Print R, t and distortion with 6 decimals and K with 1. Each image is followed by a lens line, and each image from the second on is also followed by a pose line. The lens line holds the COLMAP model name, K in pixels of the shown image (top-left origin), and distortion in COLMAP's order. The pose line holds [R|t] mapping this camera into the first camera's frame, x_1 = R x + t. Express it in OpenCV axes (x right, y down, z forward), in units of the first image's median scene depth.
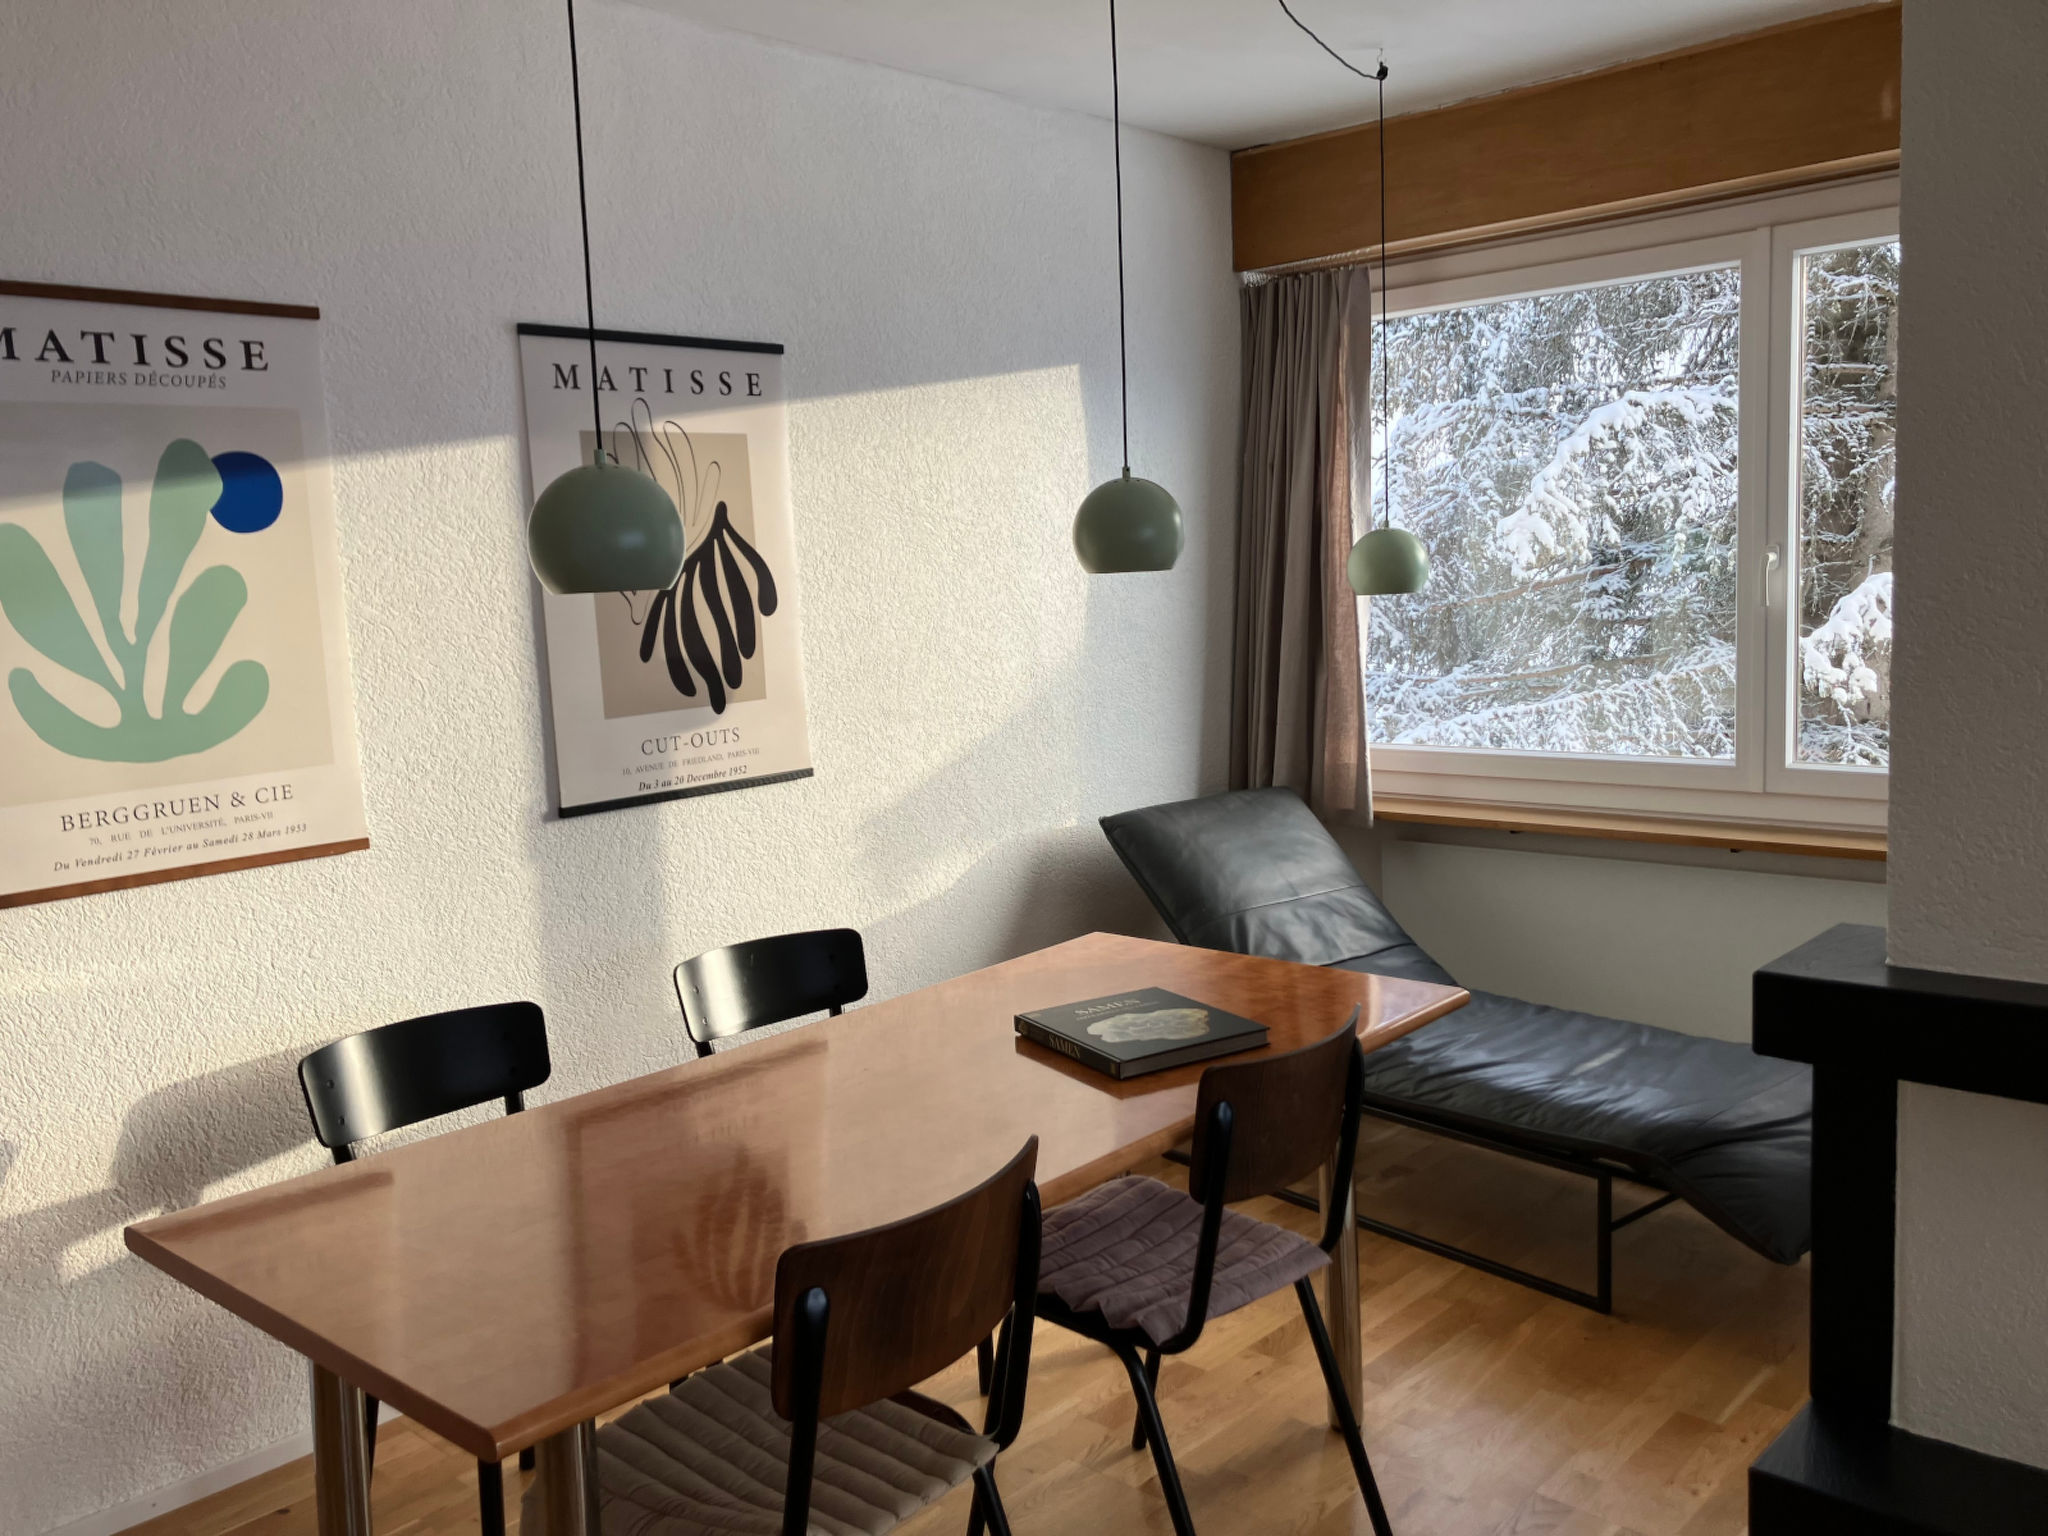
lens RADIAL K [[1689.4, 0, 1020.0], [0, 1689.4, 776.4], [0, 0, 1]] dist [-0.006217, -0.009442]
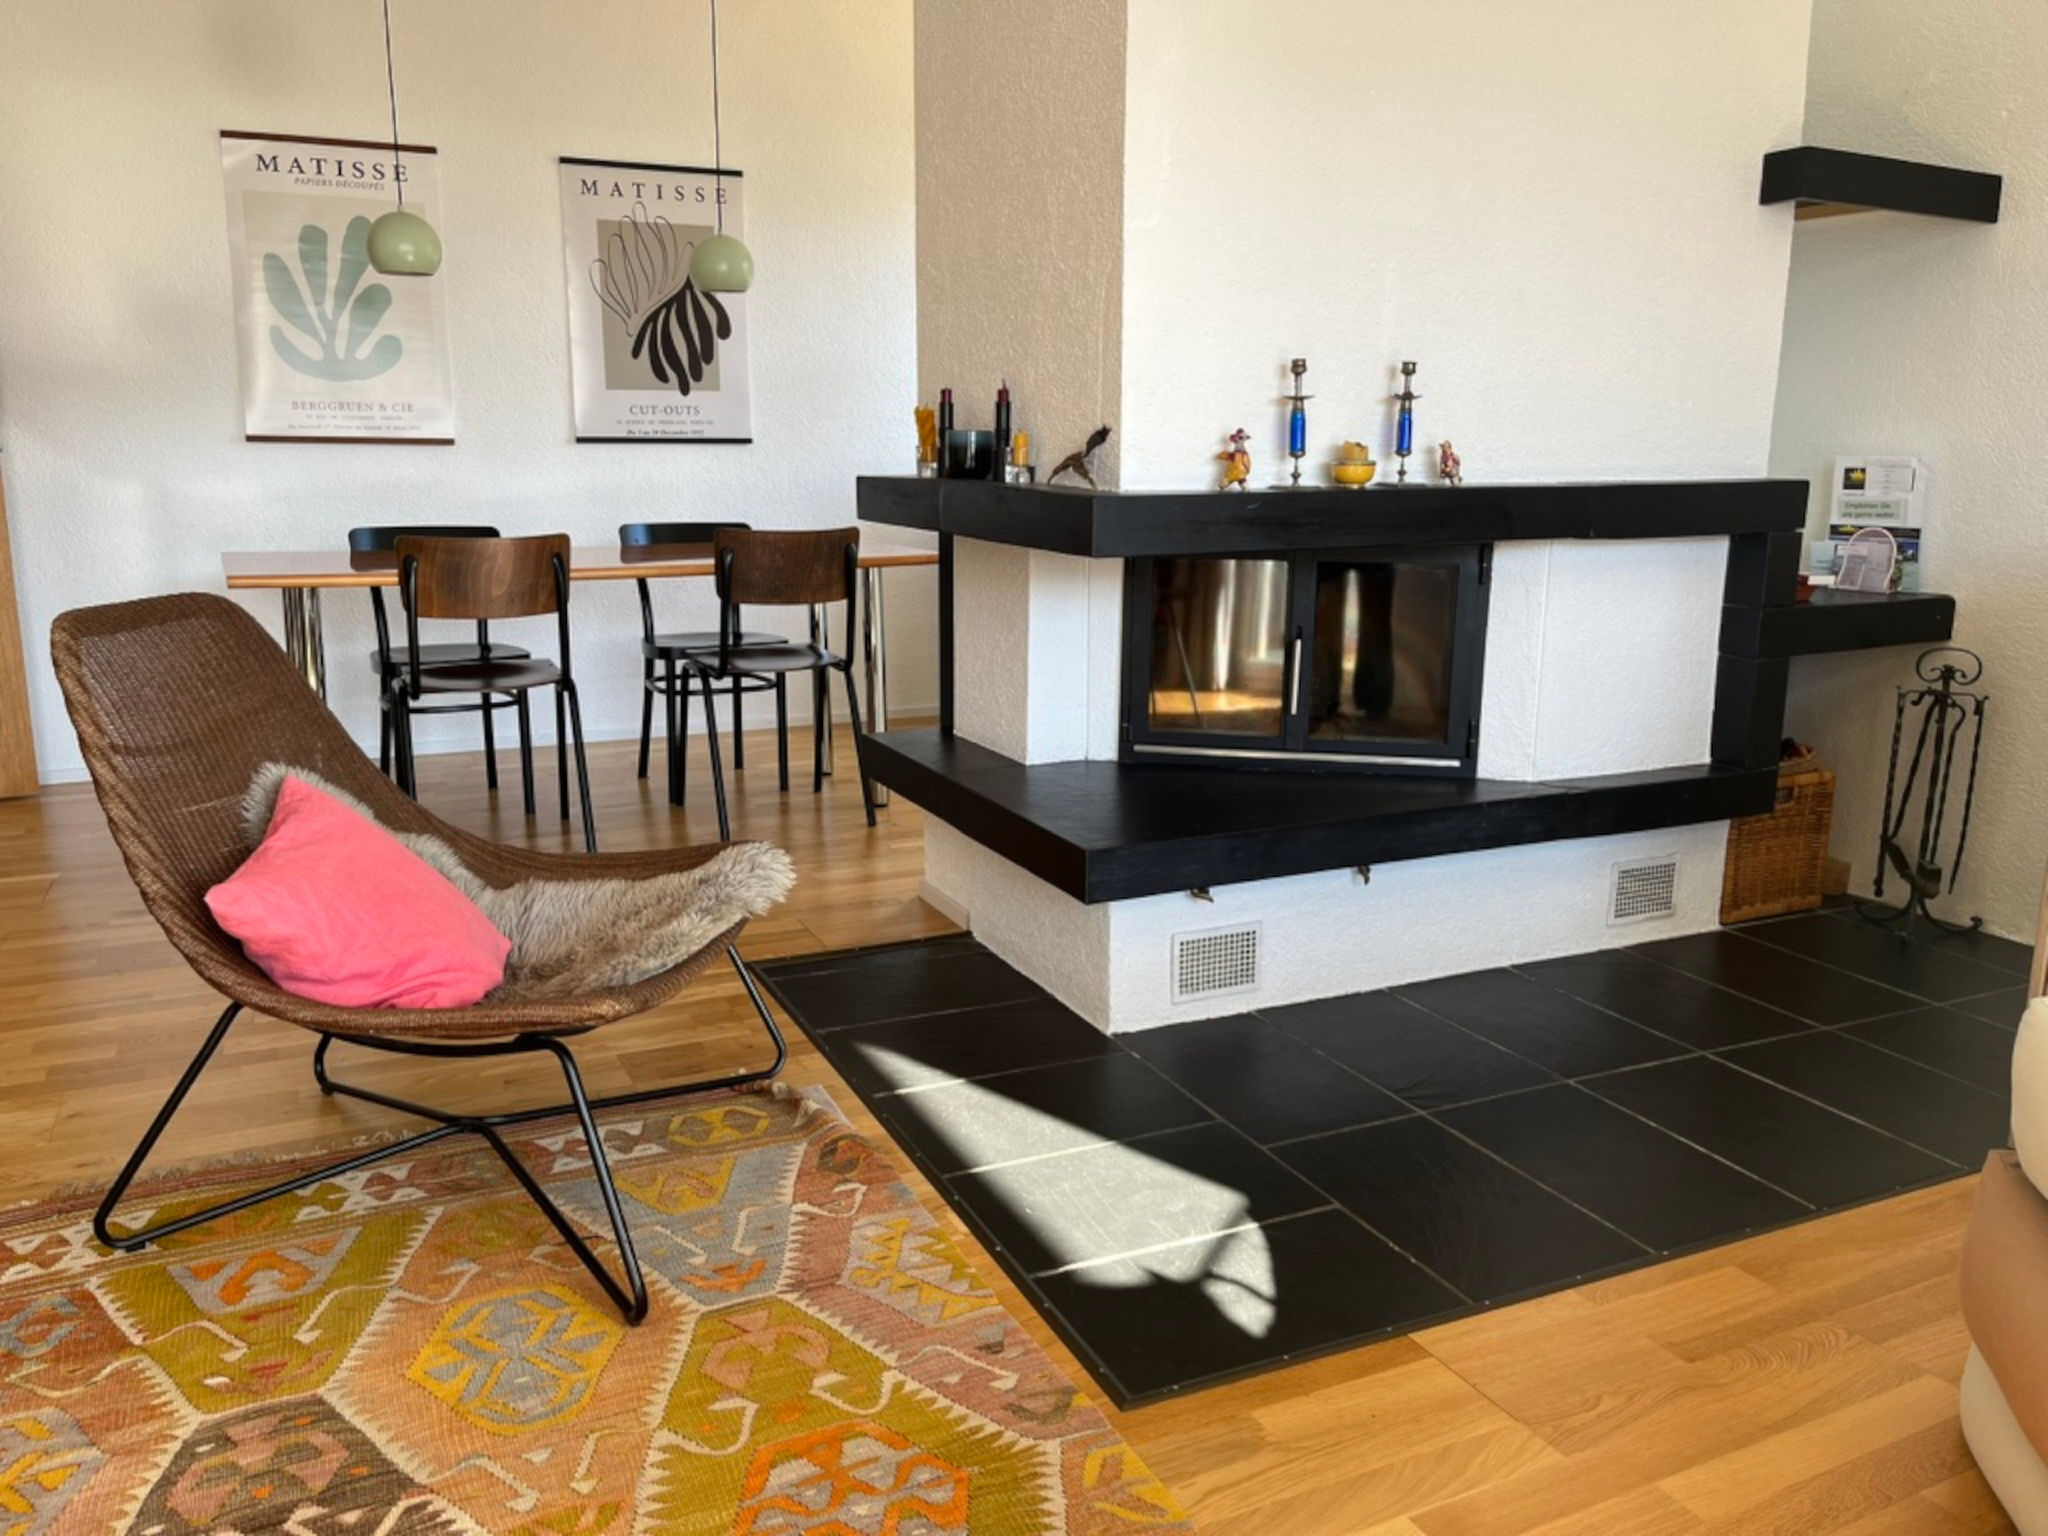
lens RADIAL K [[1532.8, 0, 1030.5], [0, 1532.8, 760.2], [0, 0, 1]] dist [-0.004444, 0.004559]
pose [[0.921540, 0.126913, -0.366957, 0.796428], [-0.094974, 0.990043, 0.103900, 0.140053], [0.376489, -0.060897, 0.924417, -0.327850]]
